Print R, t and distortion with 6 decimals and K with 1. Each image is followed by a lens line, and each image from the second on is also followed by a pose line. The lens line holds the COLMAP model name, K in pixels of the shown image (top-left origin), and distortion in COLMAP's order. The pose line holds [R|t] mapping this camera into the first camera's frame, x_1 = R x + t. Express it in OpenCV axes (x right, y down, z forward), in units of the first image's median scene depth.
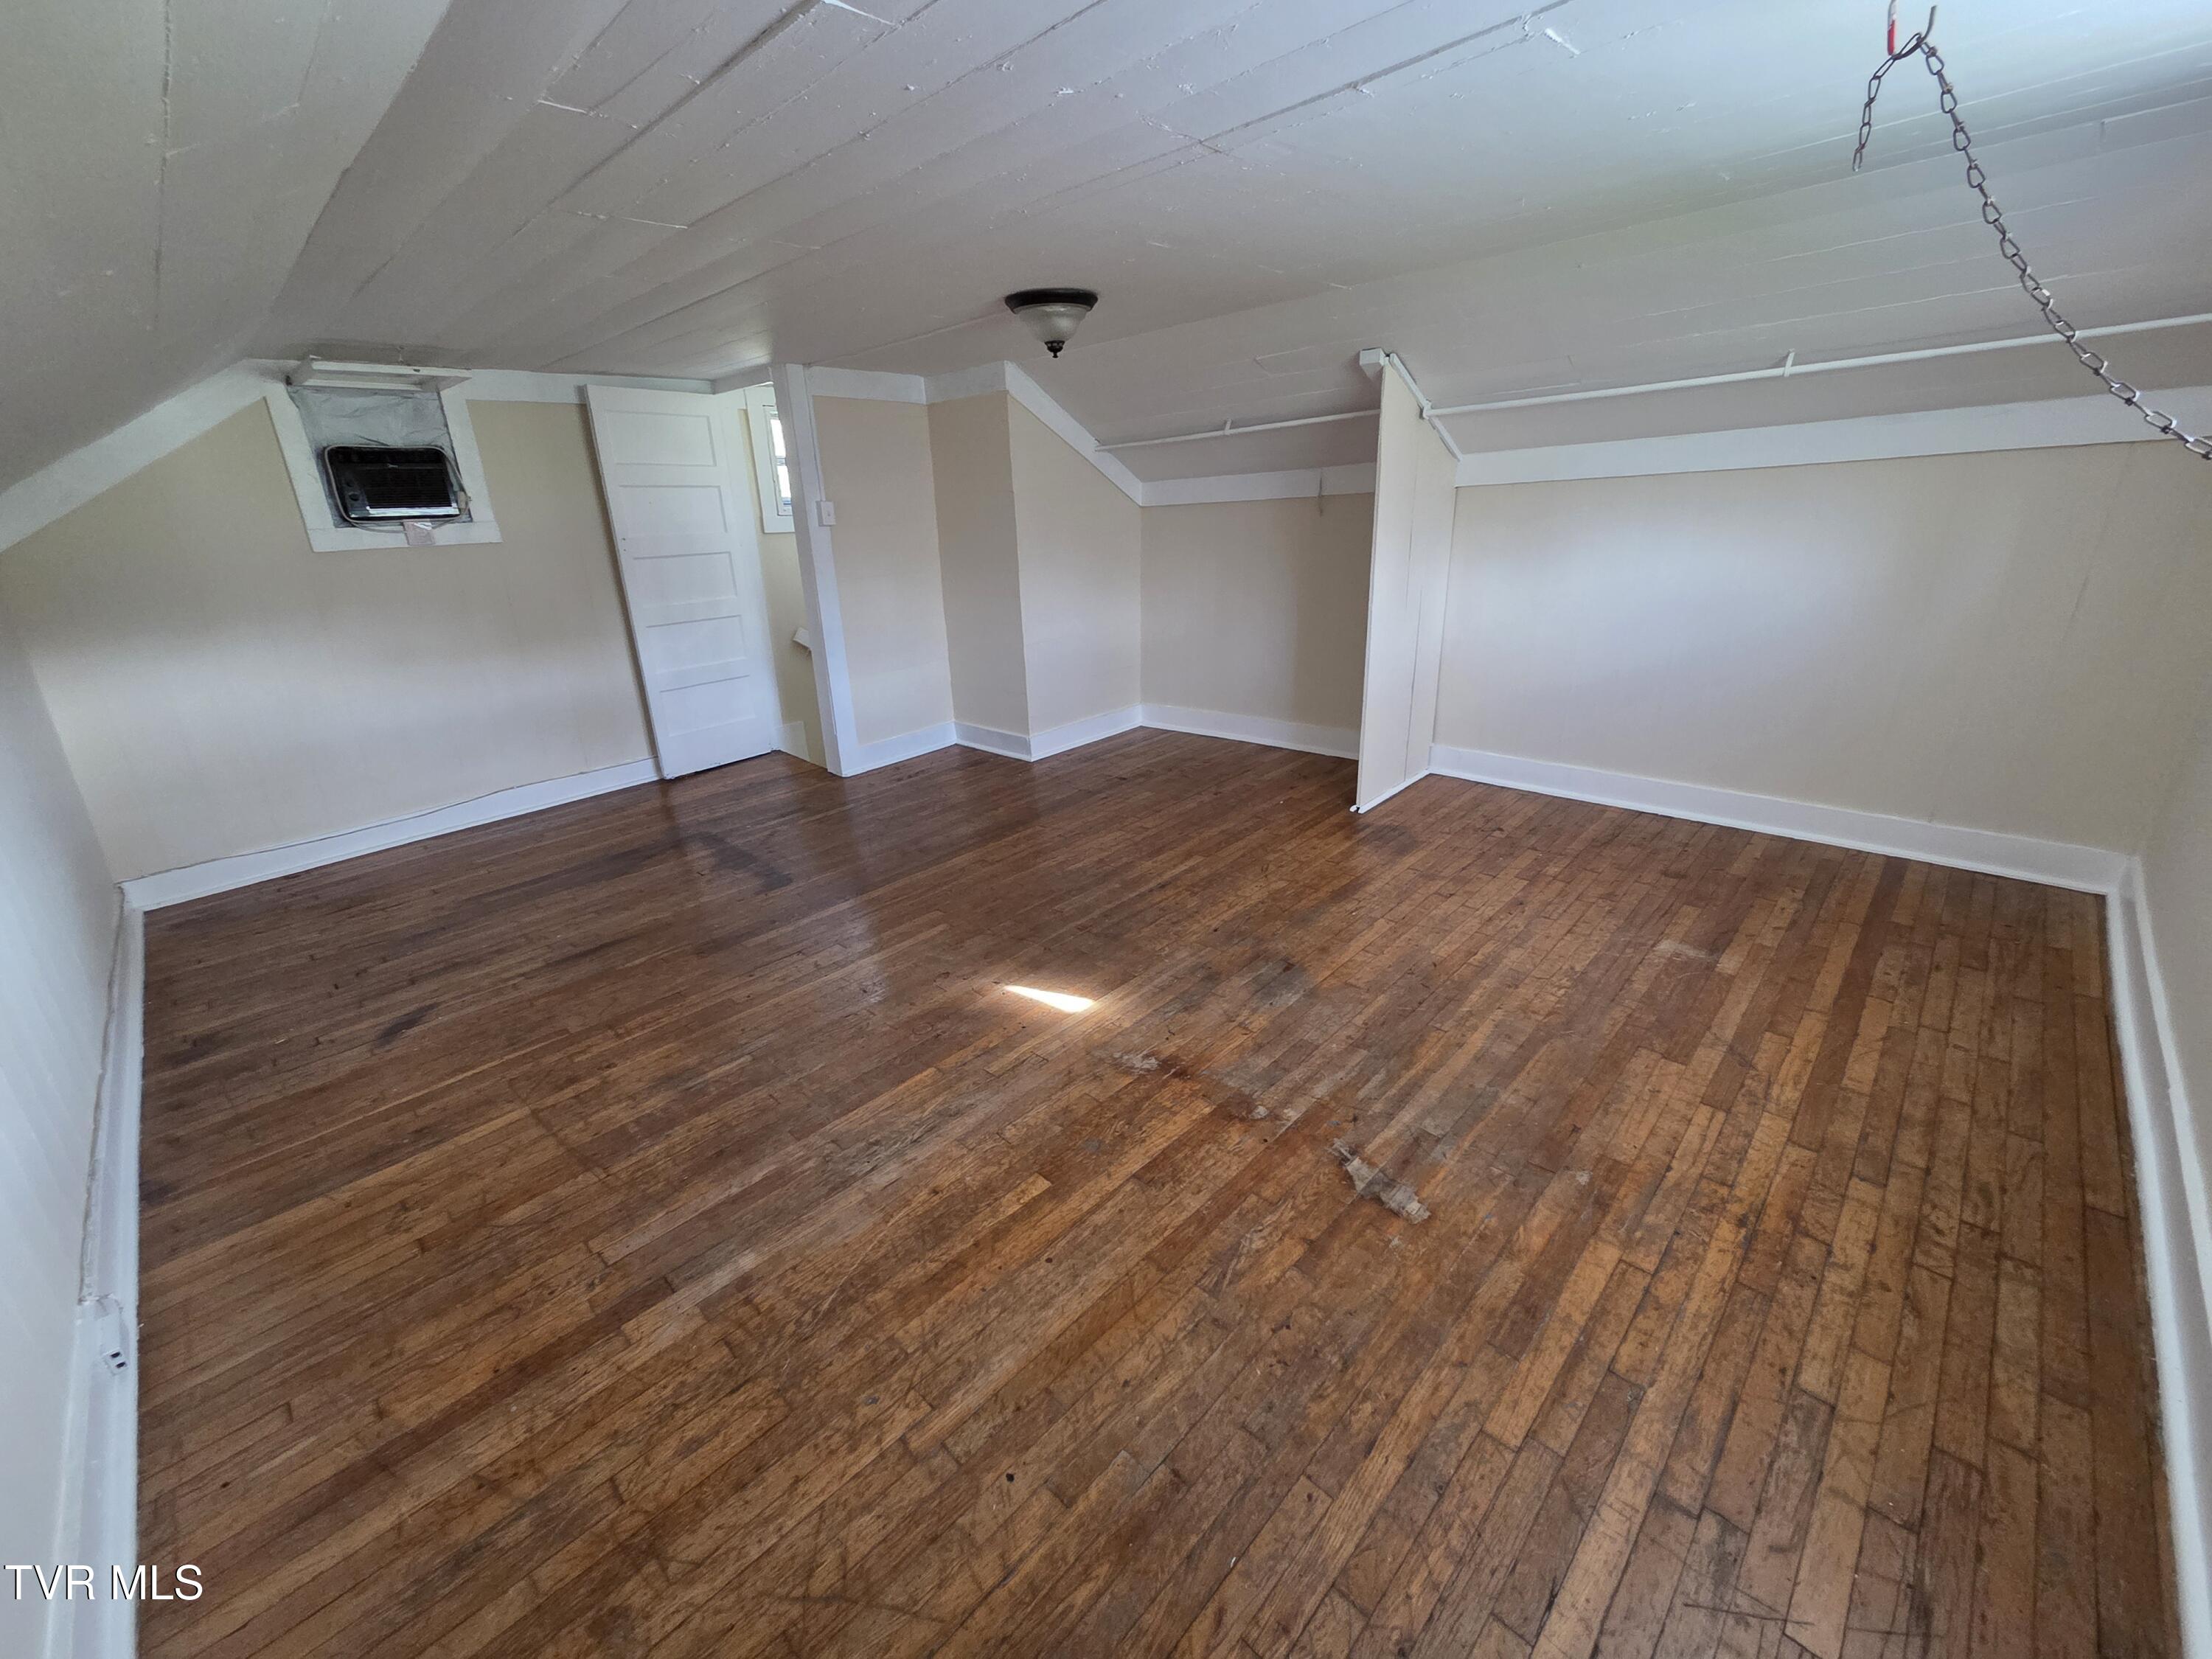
lens RADIAL K [[900.6, 0, 1116.6], [0, 900.6, 812.9], [0, 0, 1]] dist [0.000167, -0.000111]
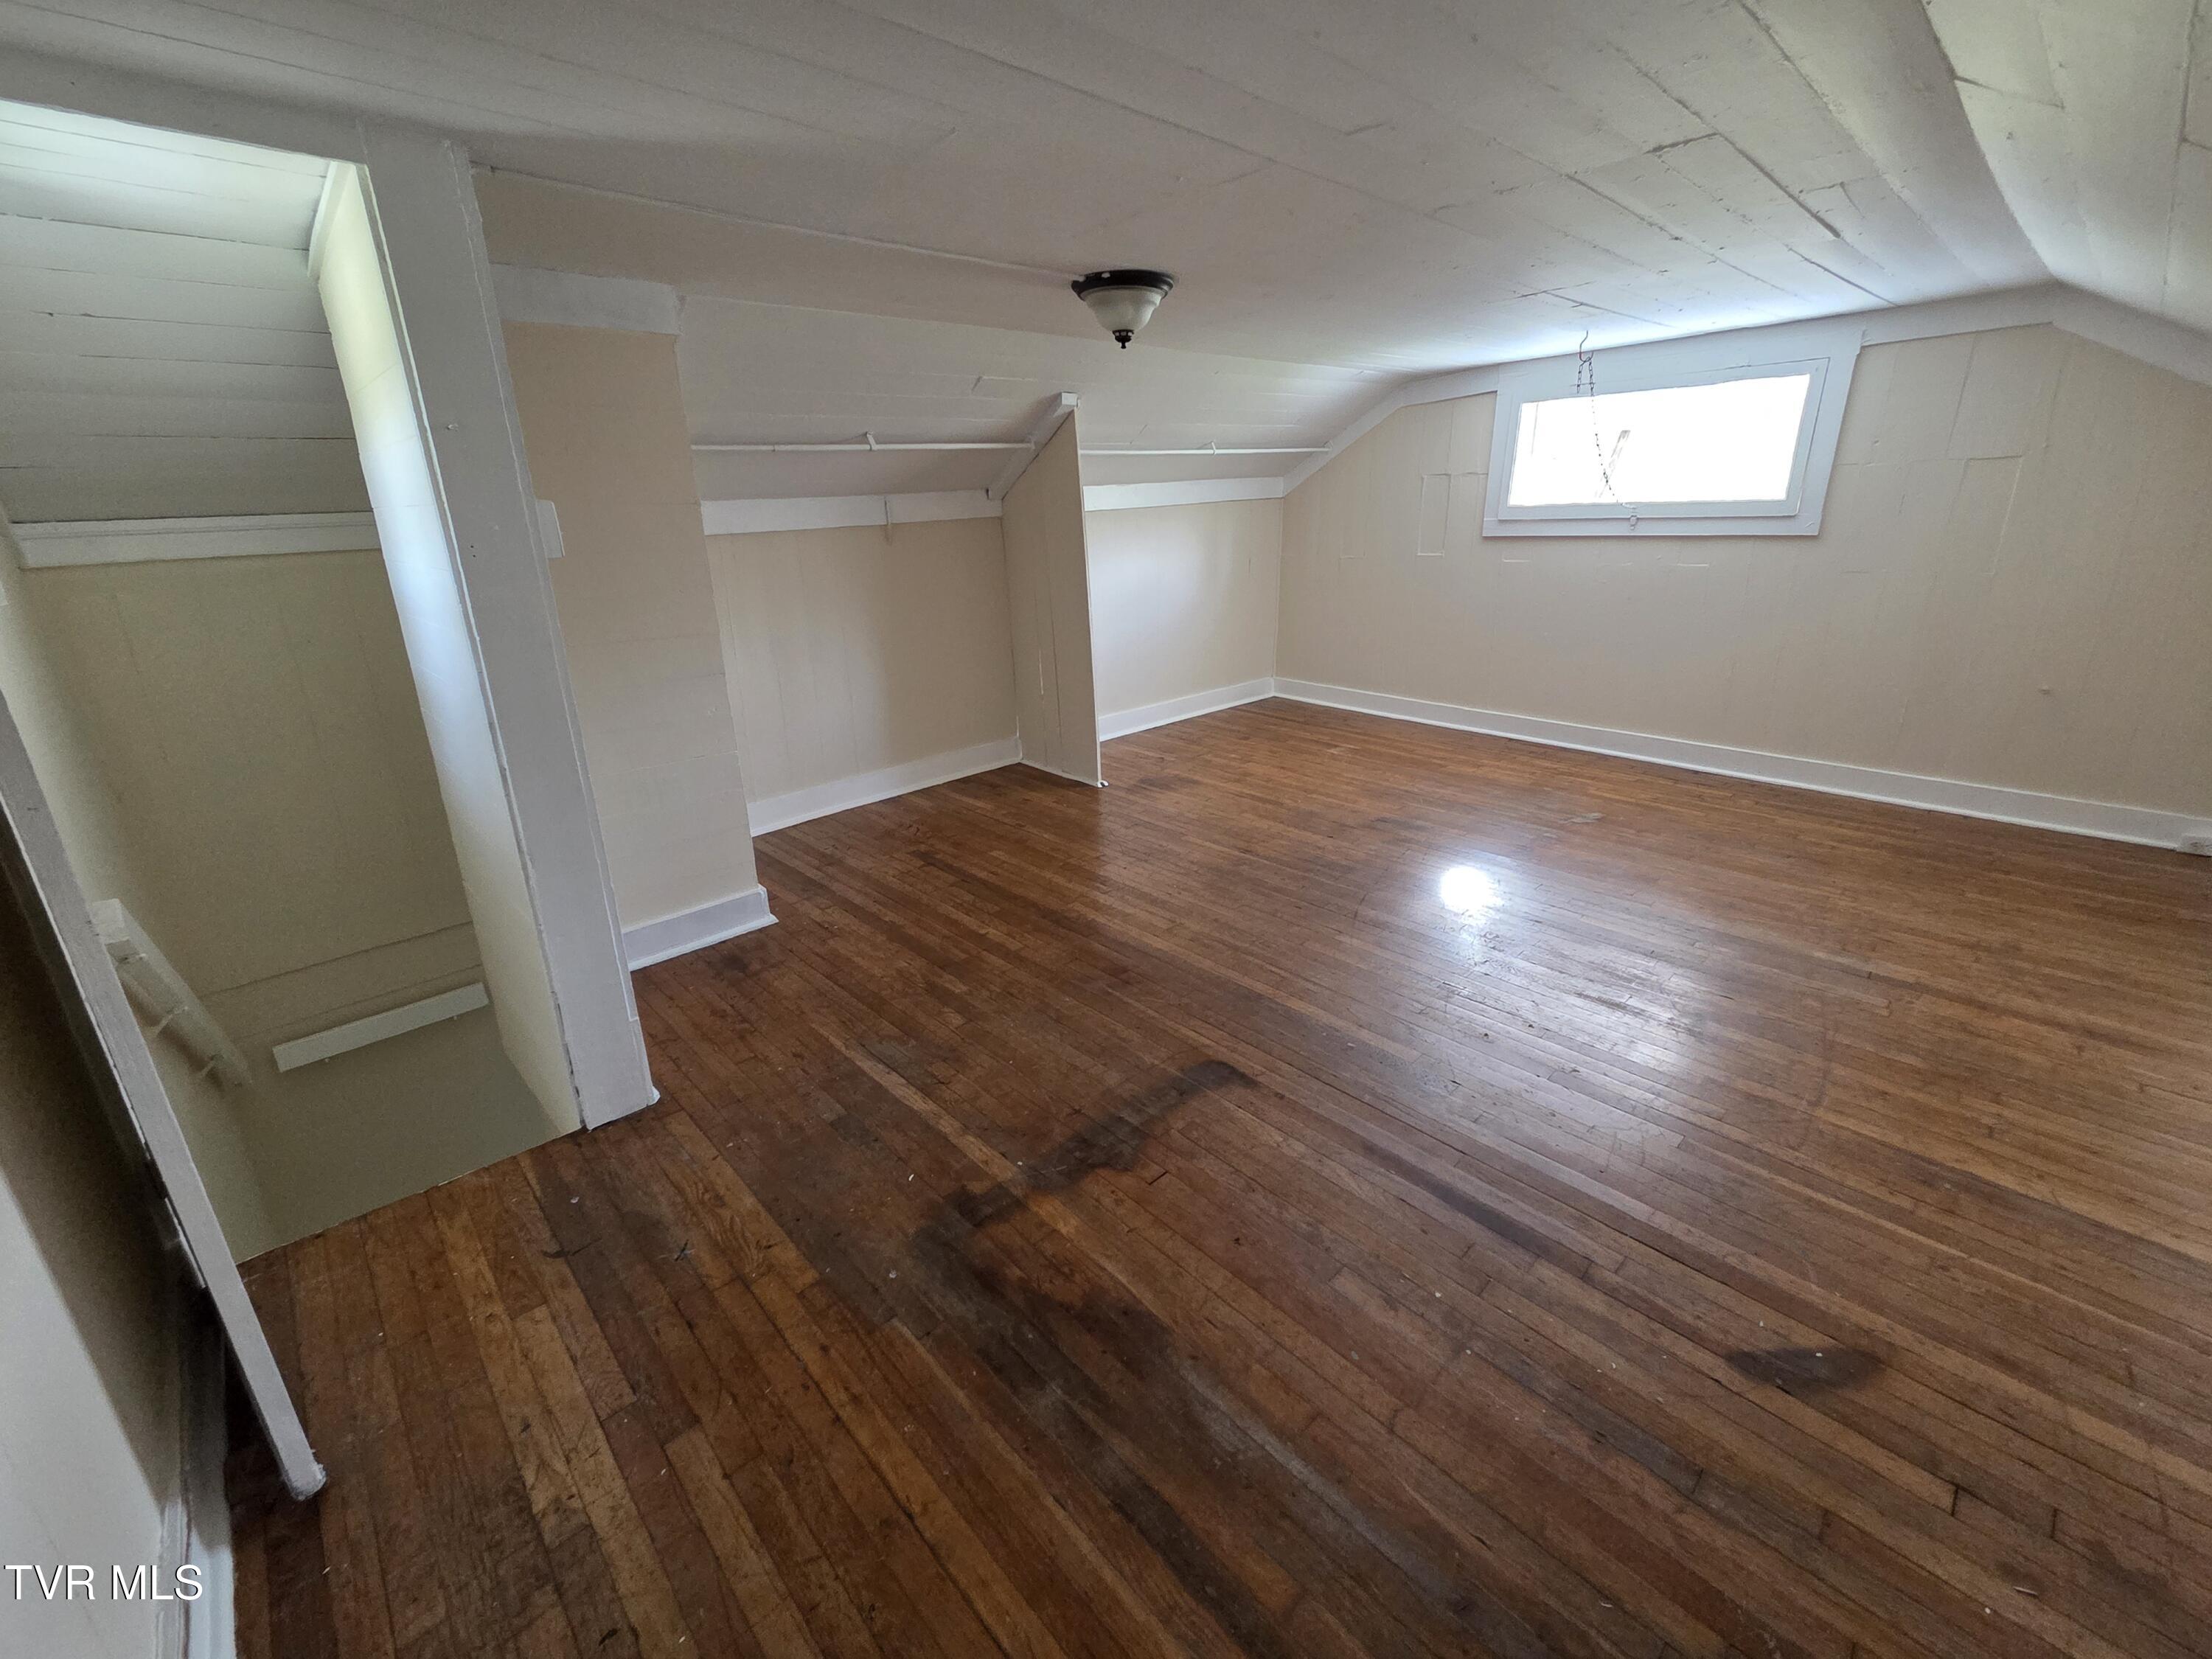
lens RADIAL K [[900.6, 0, 1116.6], [0, 900.6, 812.9], [0, 0, 1]] dist [0.000167, -0.000111]
pose [[0.047903, -0.281298, 0.958424, -1.445026], [0.364484, 0.898285, 0.245430, -0.419864], [-0.929977, 0.337574, 0.145559, 1.391648]]
